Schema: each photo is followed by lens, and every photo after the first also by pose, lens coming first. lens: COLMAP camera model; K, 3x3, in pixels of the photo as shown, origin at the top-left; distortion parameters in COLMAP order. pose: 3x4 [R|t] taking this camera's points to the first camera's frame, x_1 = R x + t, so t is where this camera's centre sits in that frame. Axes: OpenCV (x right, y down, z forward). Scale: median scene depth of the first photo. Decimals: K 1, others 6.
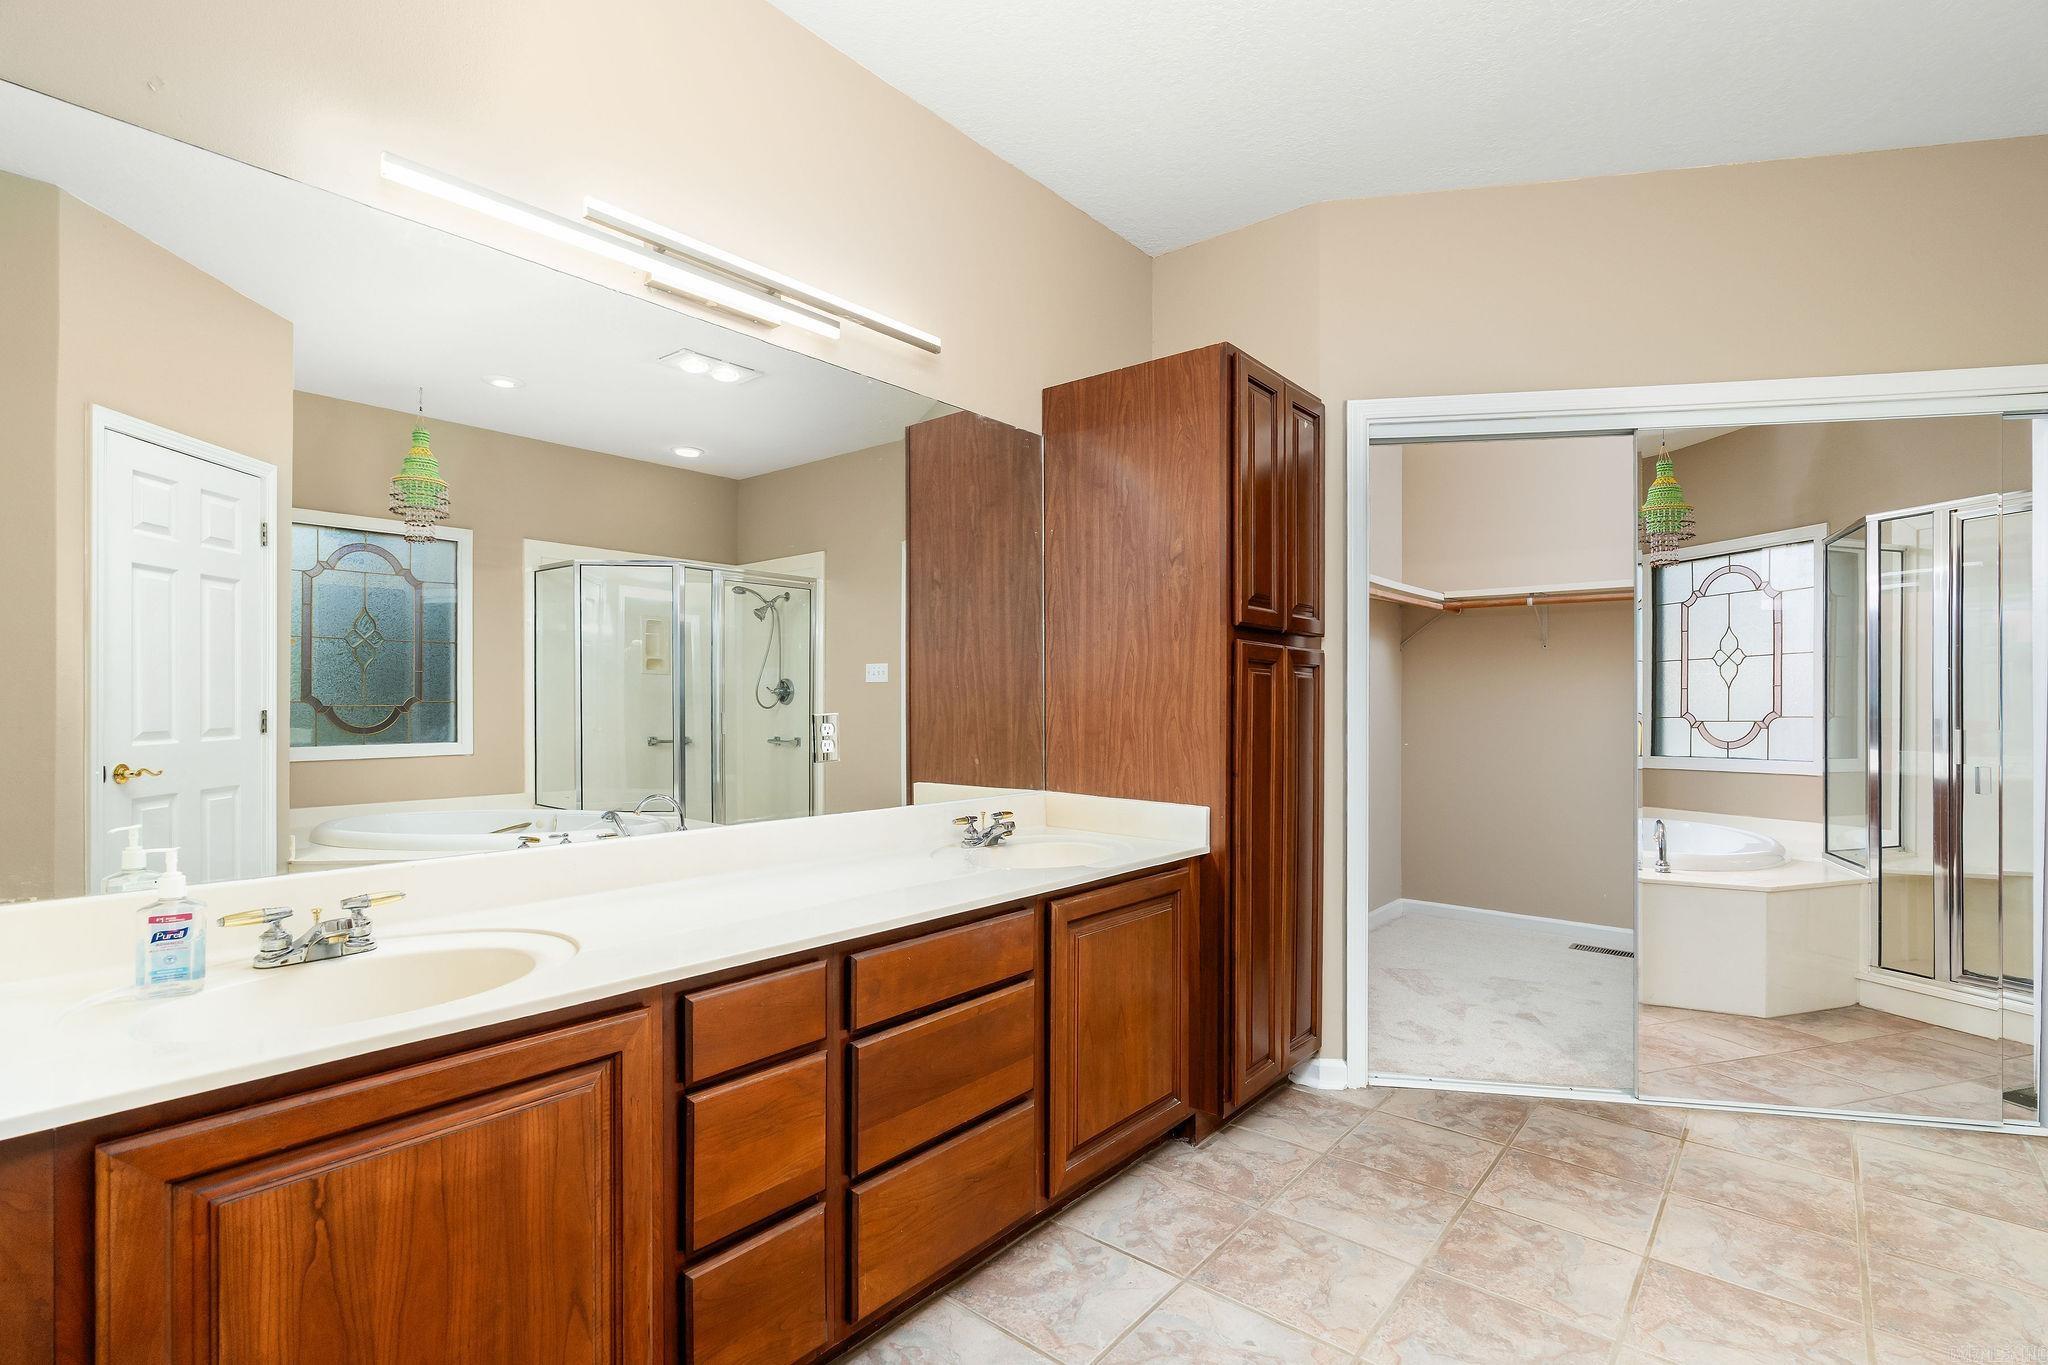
lens RADIAL K [[947.9, 0, 1012.9], [0, 947.9, 690.5], [0, 0, 1]] dist [-0.001530, -0.000177]
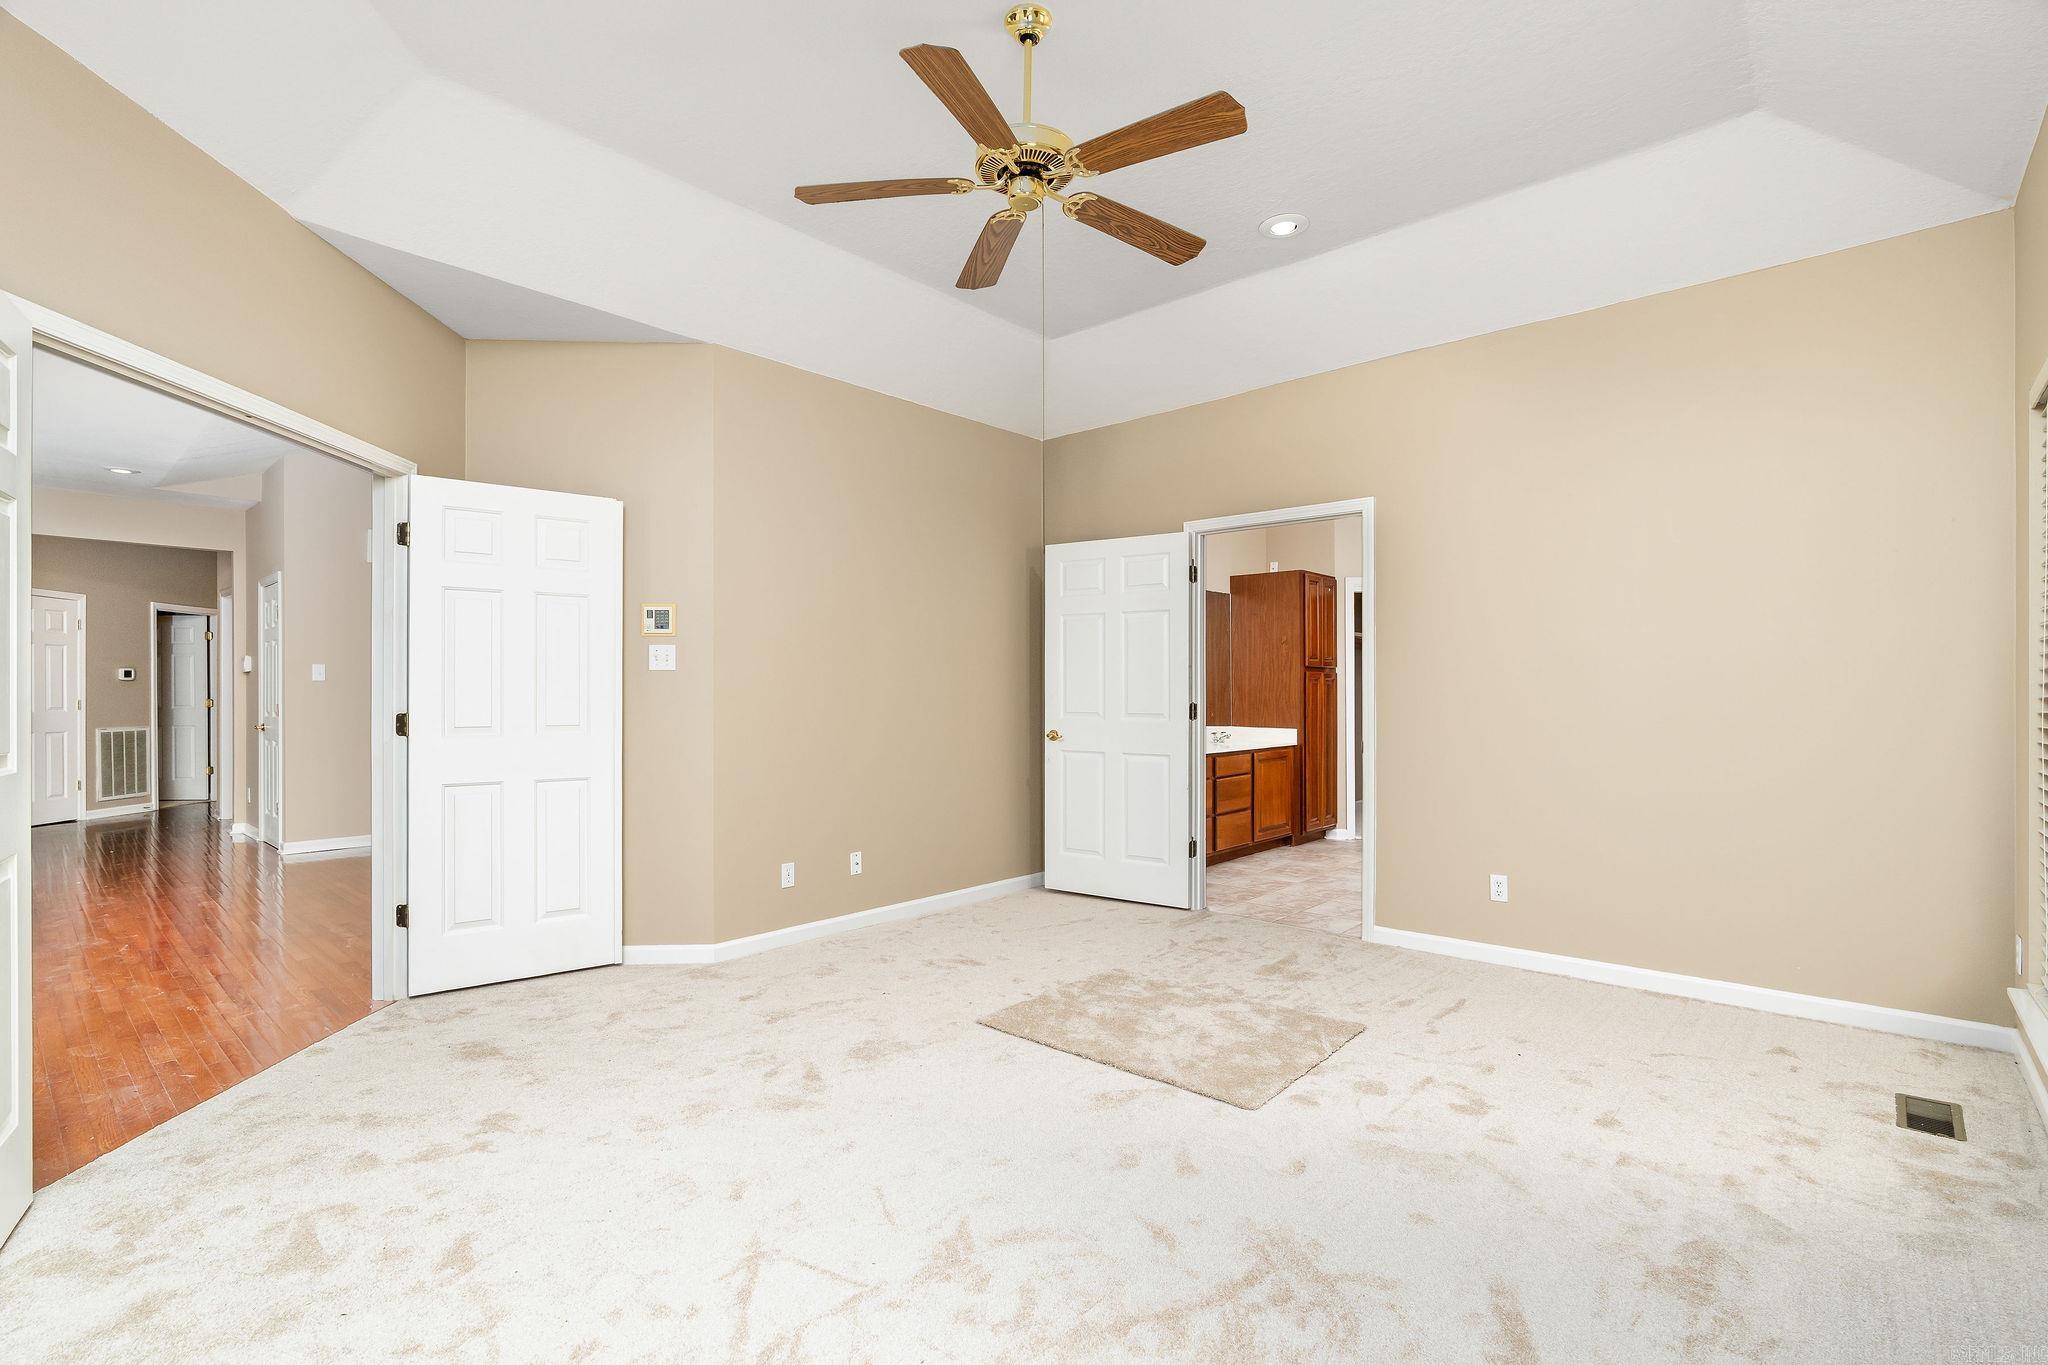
lens RADIAL K [[947.9, 0, 1012.9], [0, 947.9, 690.5], [0, 0, 1]] dist [-0.001530, -0.000177]
pose [[0.999824, -0.007982, -0.016956, -0.602479], [0.007997, 0.999968, 0.000808, -0.002761], [0.016949, -0.000943, 0.999856, -1.883402]]
